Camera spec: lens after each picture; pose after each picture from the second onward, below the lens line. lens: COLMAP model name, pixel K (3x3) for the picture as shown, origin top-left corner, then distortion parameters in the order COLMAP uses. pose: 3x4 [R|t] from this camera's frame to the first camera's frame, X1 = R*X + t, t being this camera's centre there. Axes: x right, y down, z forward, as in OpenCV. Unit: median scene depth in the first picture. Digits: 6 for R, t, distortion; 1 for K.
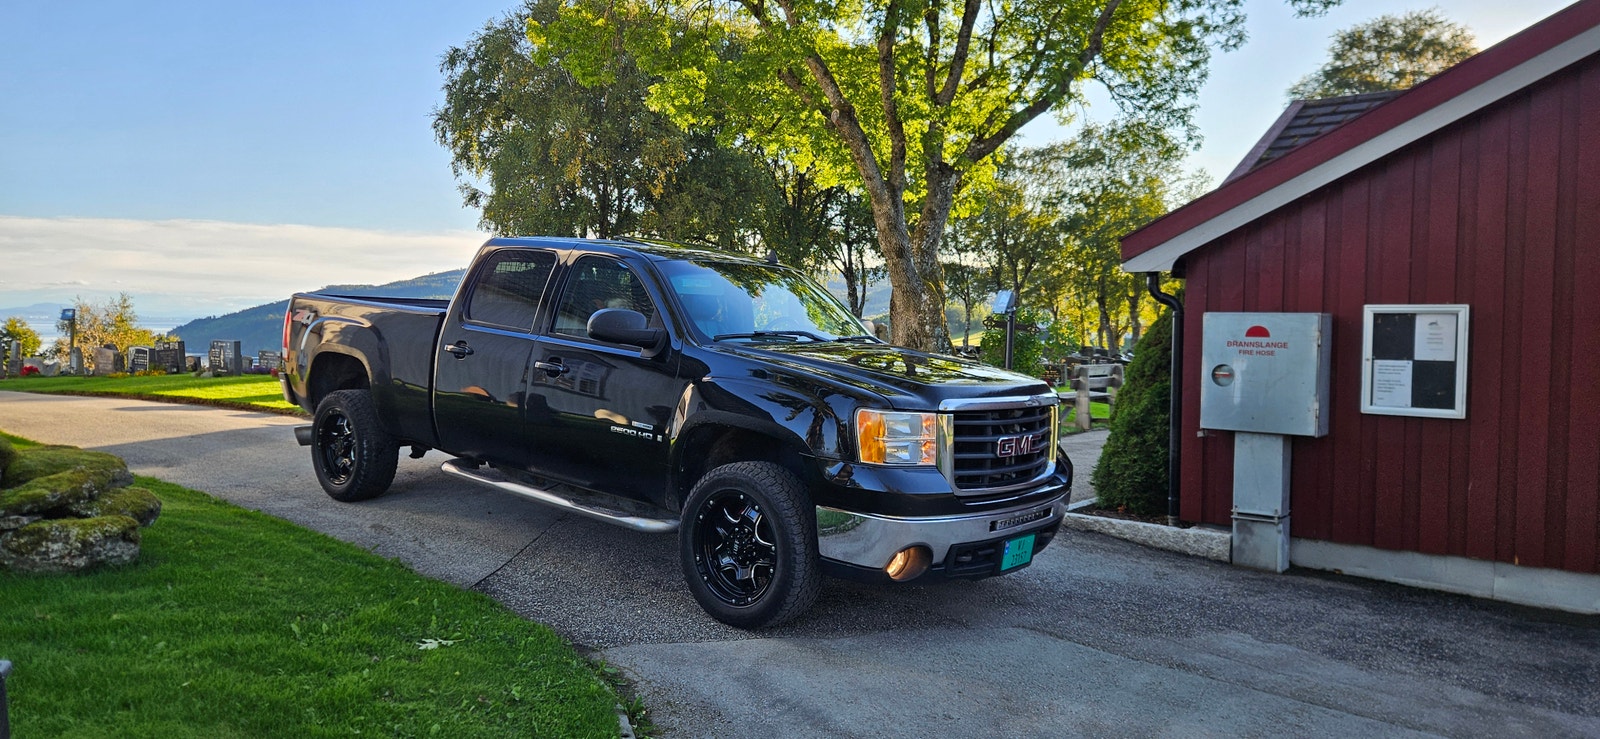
lens RADIAL K [[1057.5, 0, 800.0], [0, 1057.5, 369.5], [0, 0, 1]] dist [0.081868, -0.076046]
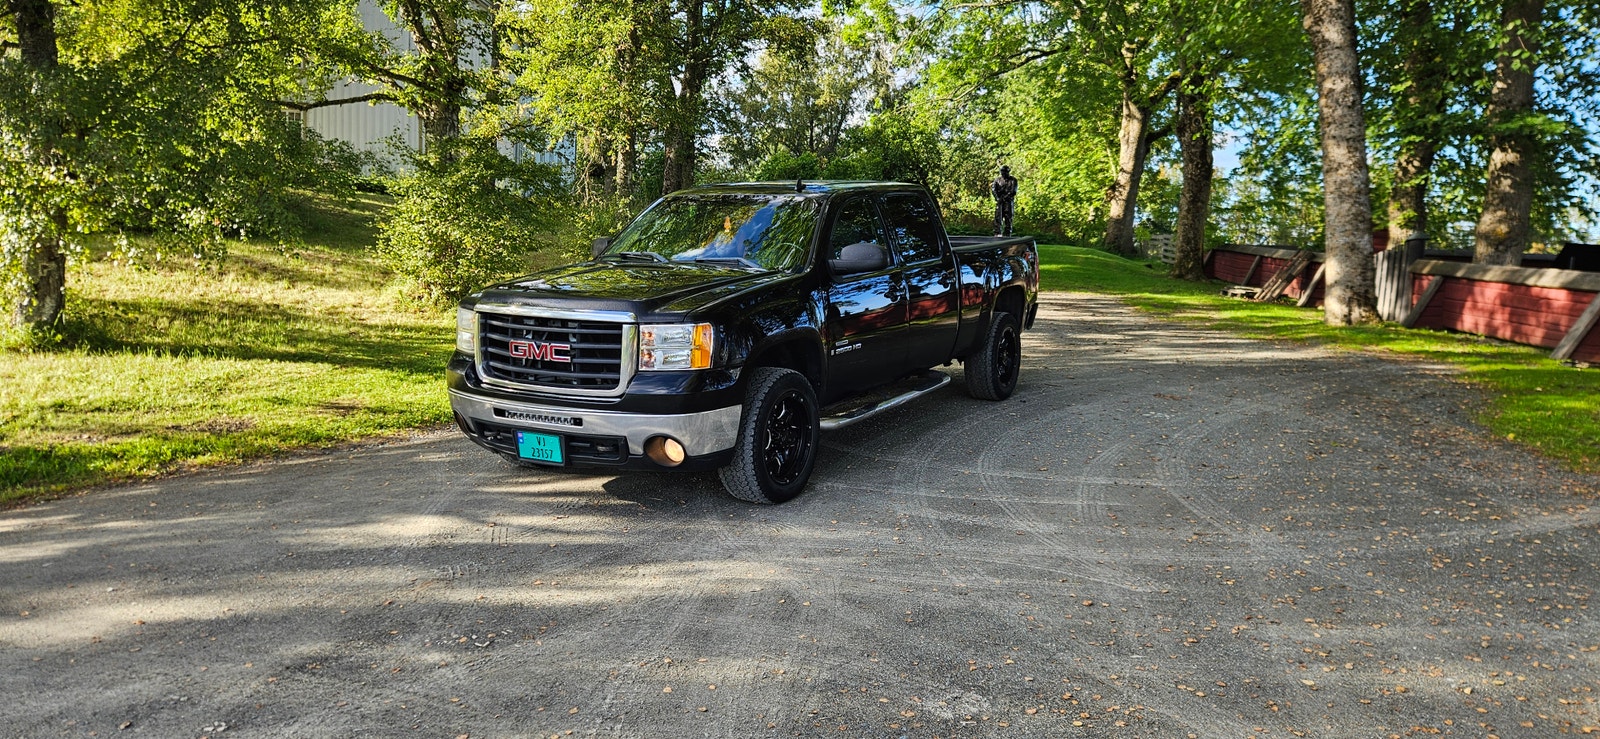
lens RADIAL K [[1055.1, 0, 800.0], [0, 1055.1, 369.5], [0, 0, 1]] dist [0.097450, -0.073247]
pose [[0.182299, 0.093714, -0.978767, 0.869679], [-0.050437, 0.995028, 0.085877, -0.010921], [0.981949, 0.033710, 0.186119, 0.695530]]
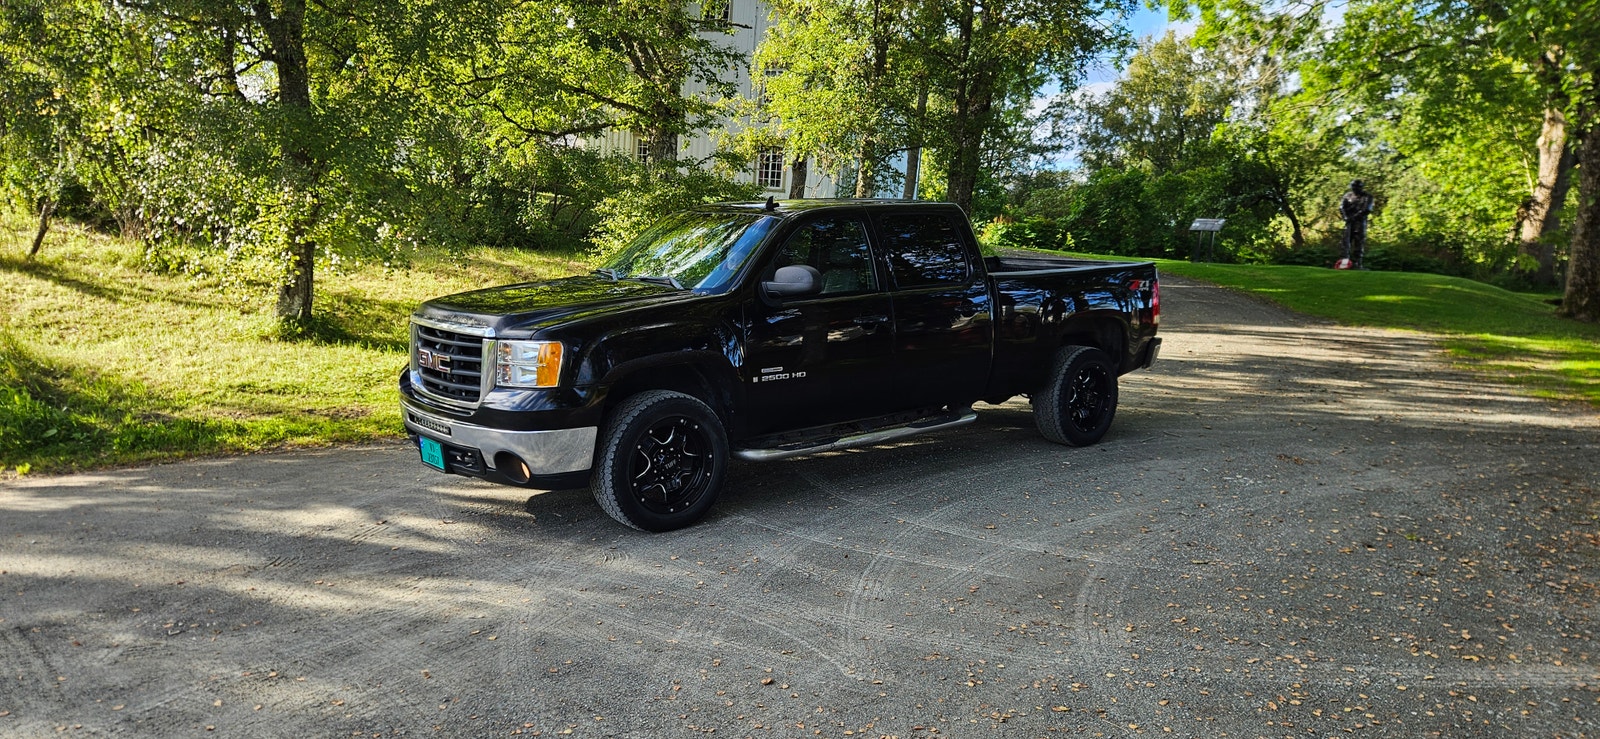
lens RADIAL K [[1057.5, 0, 800.0], [0, 1057.5, 369.5], [0, 0, 1]] dist [0.081868, -0.076046]
pose [[-0.175902, 0.077720, -0.981335, 0.826103], [-0.079858, 0.992466, 0.092916, -0.036847], [0.981163, 0.094711, -0.168370, 1.035124]]
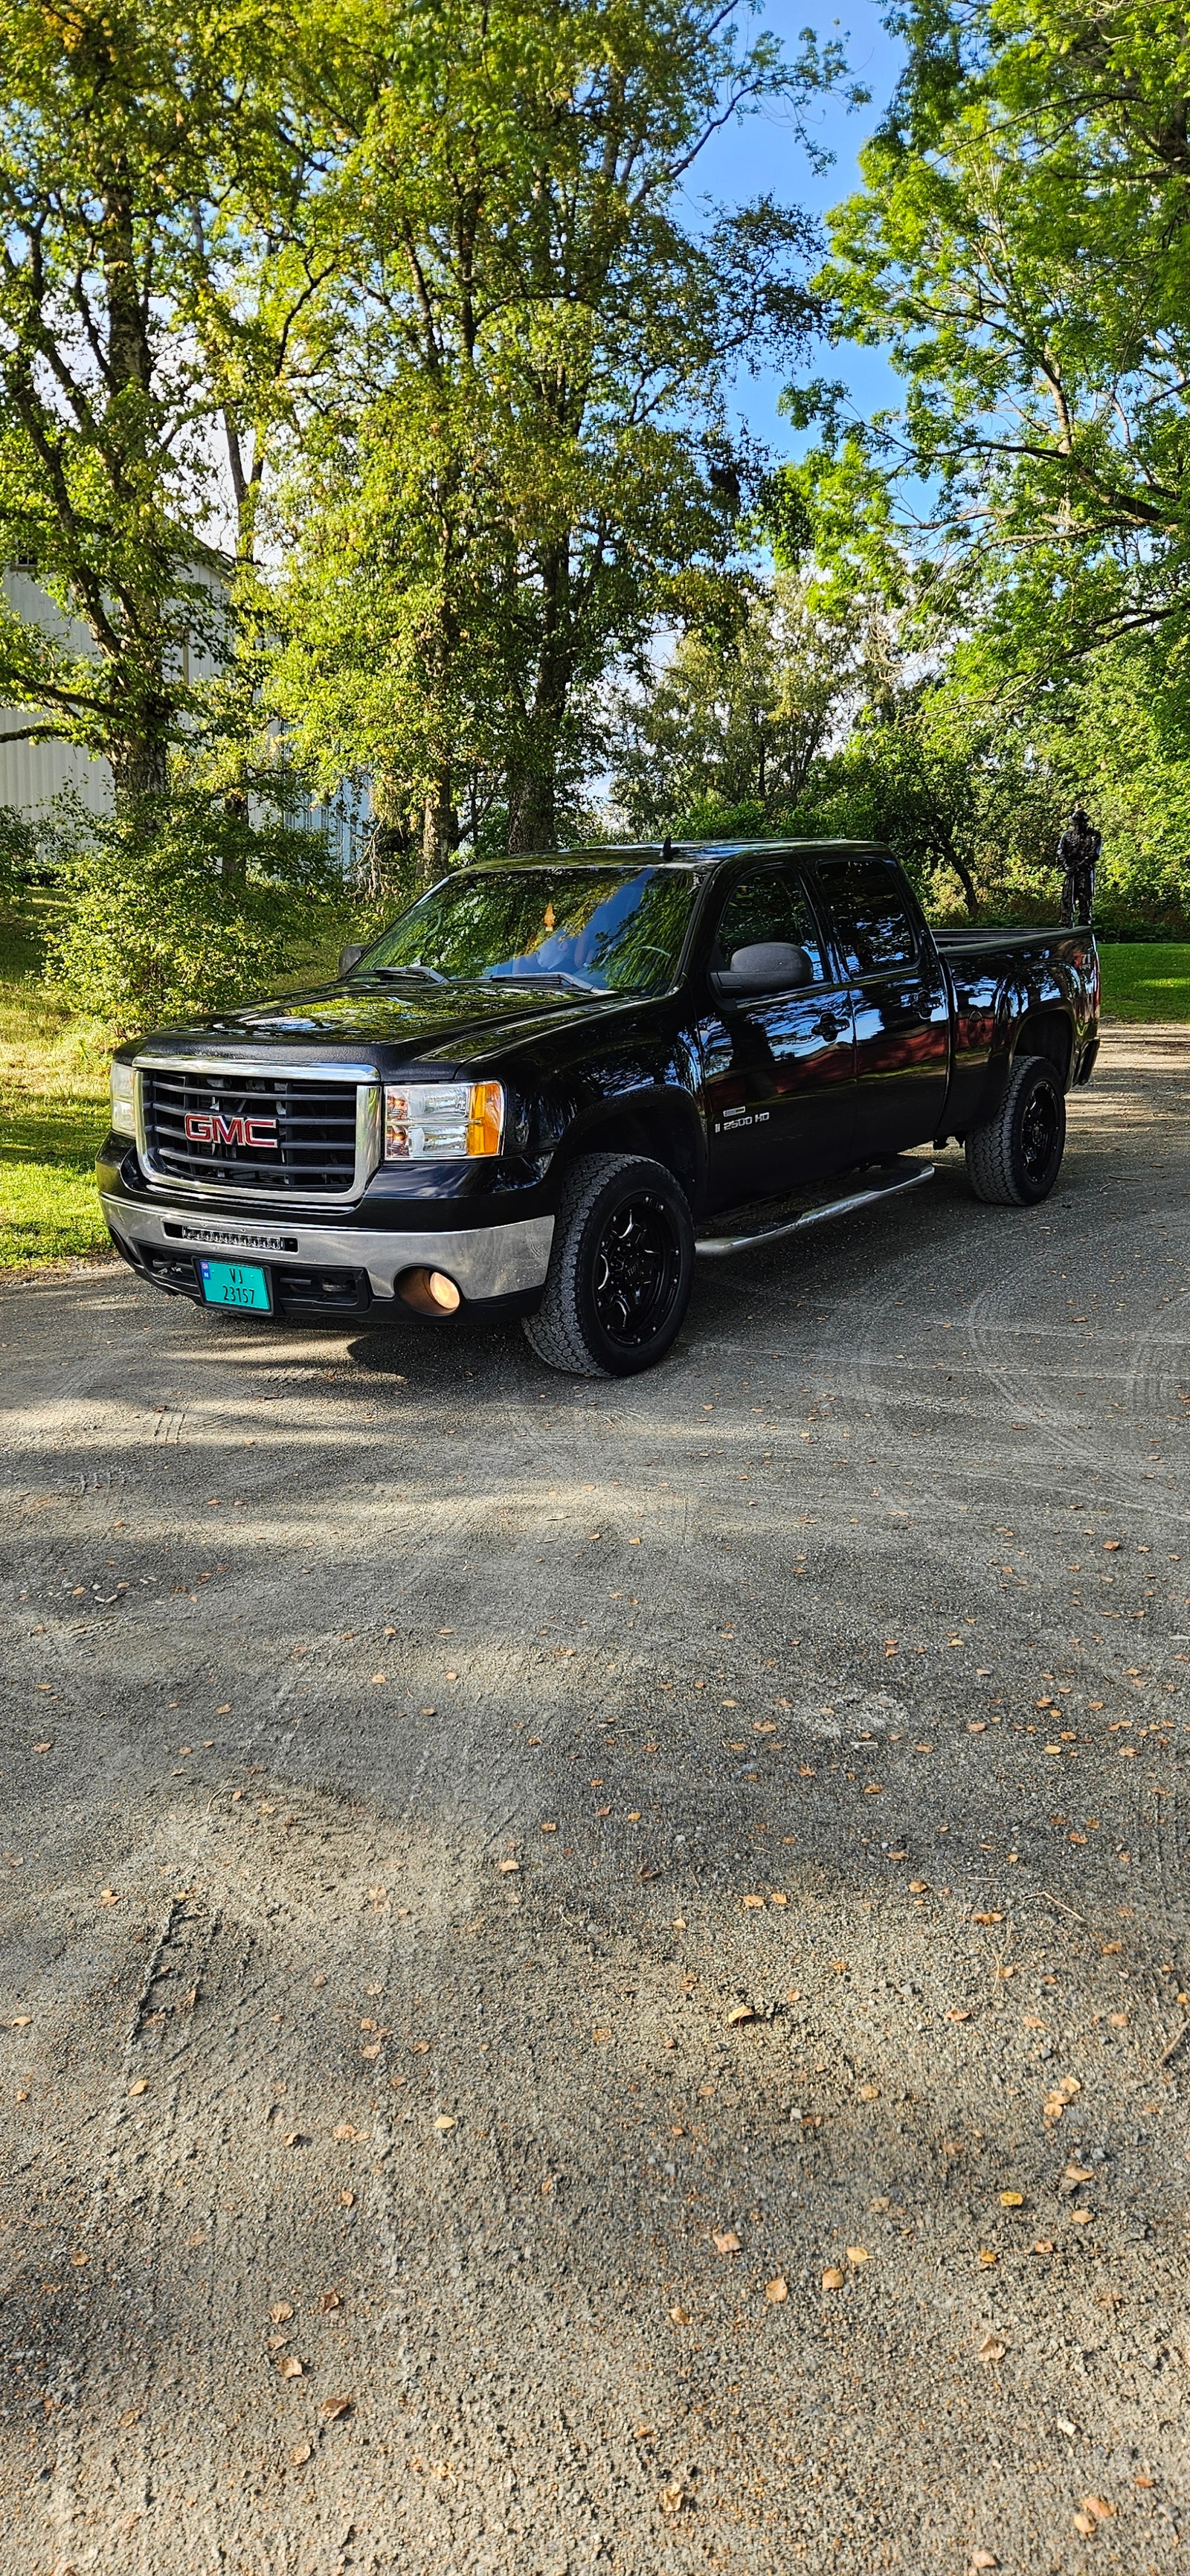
lens RADIAL K [[1698.6, 0, 581.7], [0, 1698.6, 1245.5], [0, 0, 1]] dist [0.097450, -0.073247]
pose [[0.084917, 0.141187, -0.986334, 0.857226], [-0.030726, 0.989810, 0.139039, -0.009009], [0.995914, 0.018499, 0.088390, 0.739859]]
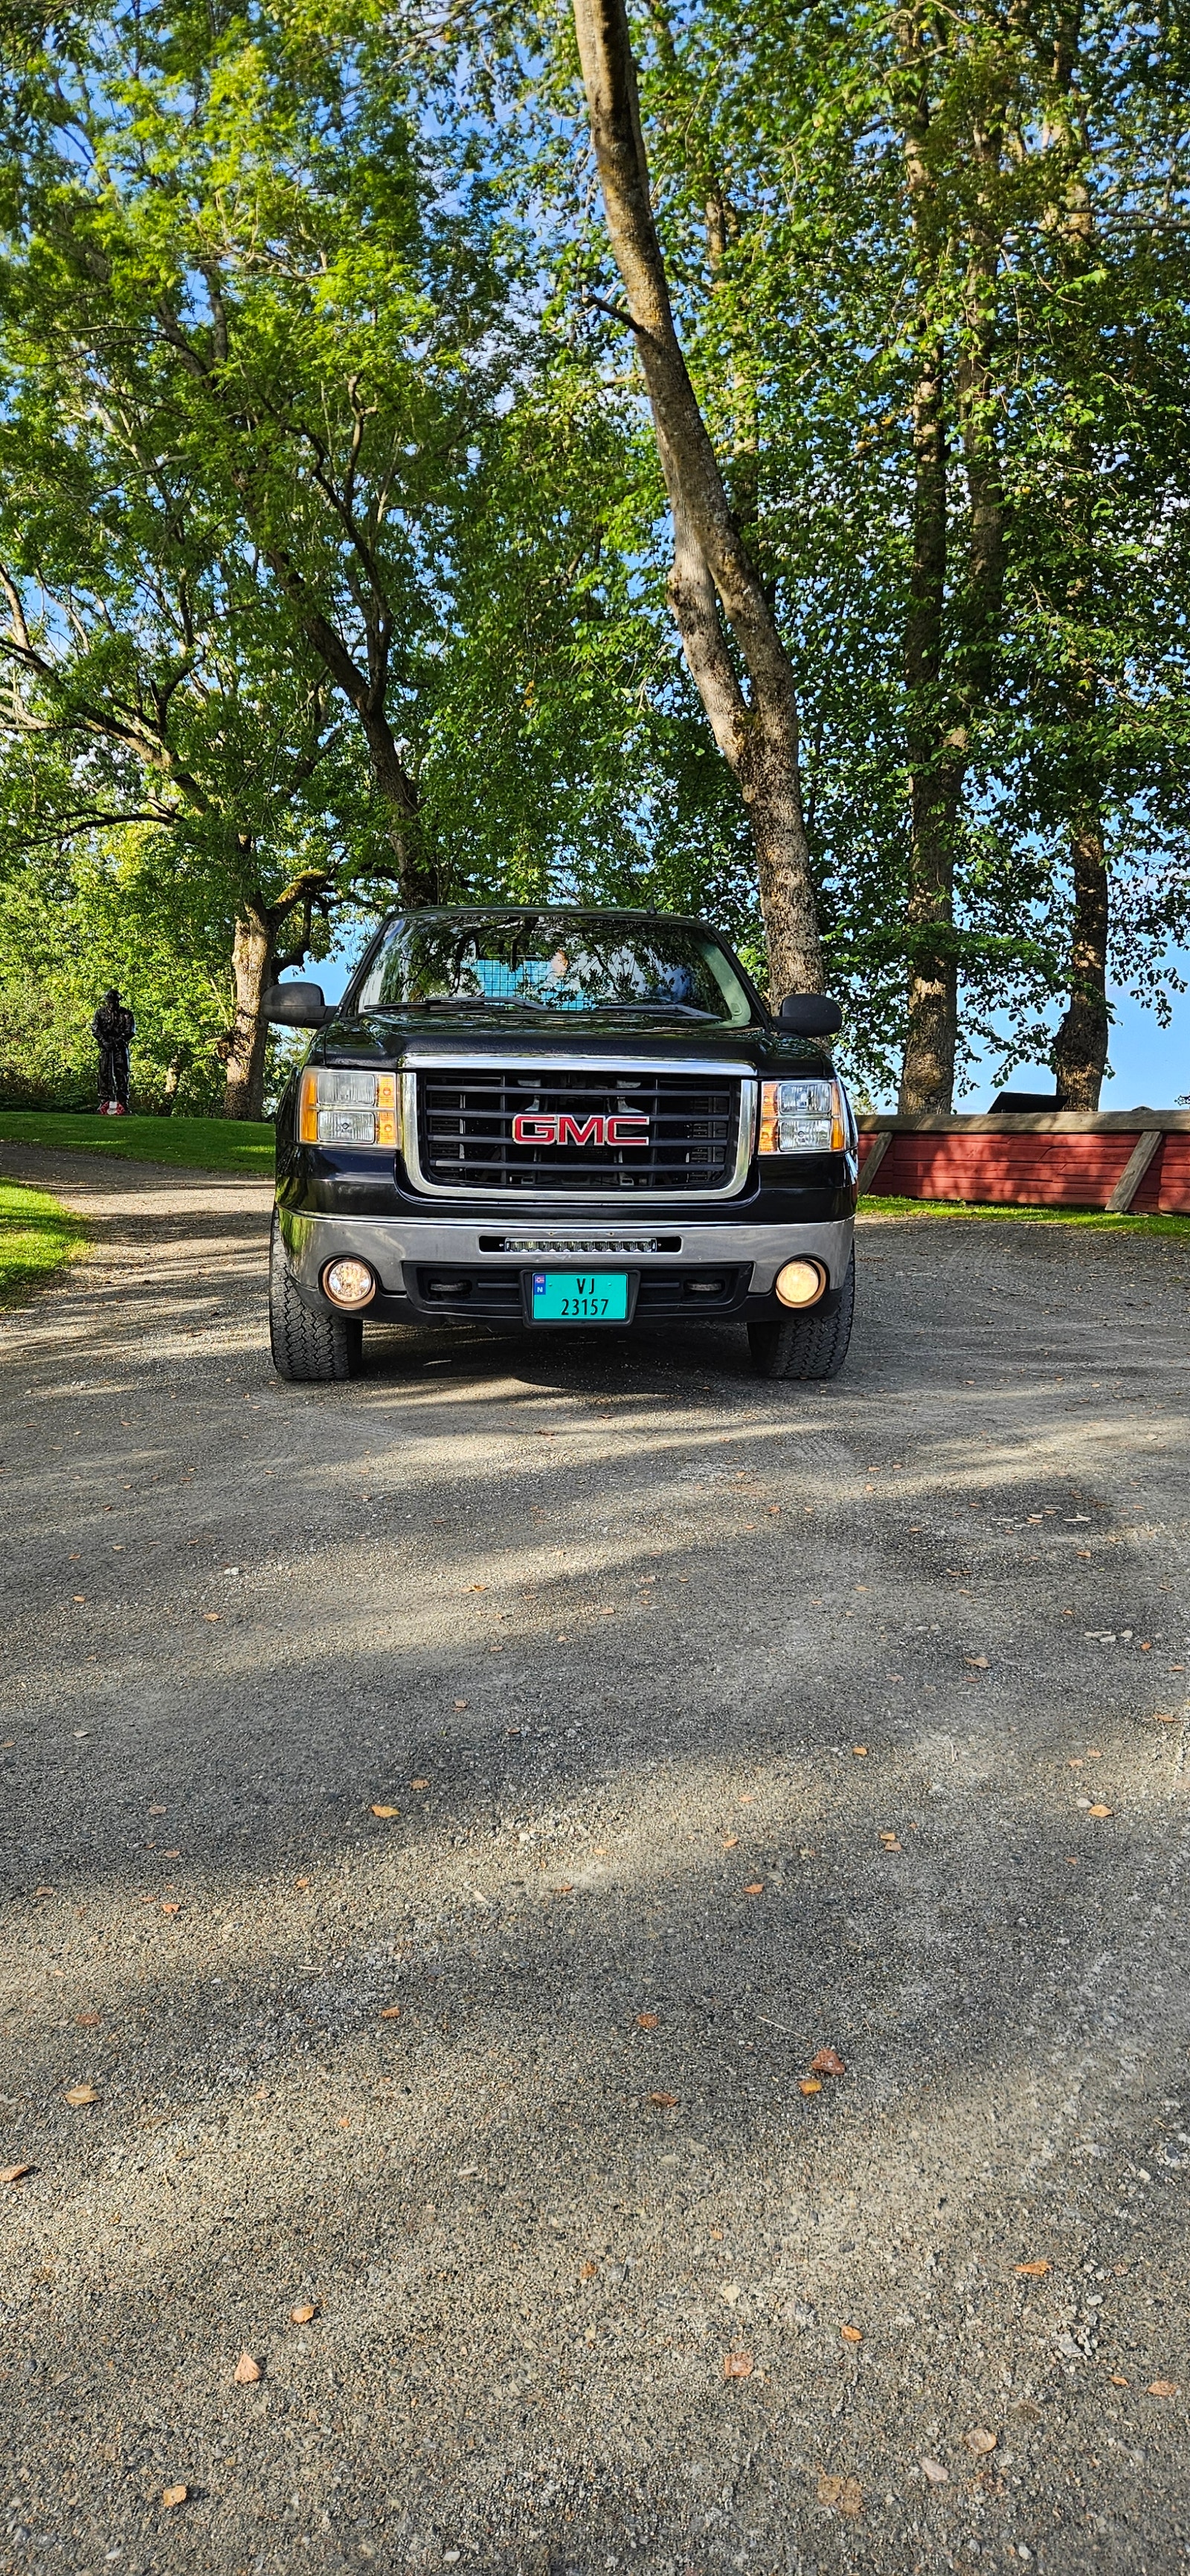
lens RADIAL K [[1702.5, 0, 595.0], [0, 1702.5, 1288.0], [0, 0, 1]] dist [0.081868, -0.076046]
pose [[0.704823, 0.030606, -0.708723, 0.617528], [-0.016959, 0.999510, 0.026298, 0.091425], [0.709180, -0.006516, 0.704997, 0.185141]]
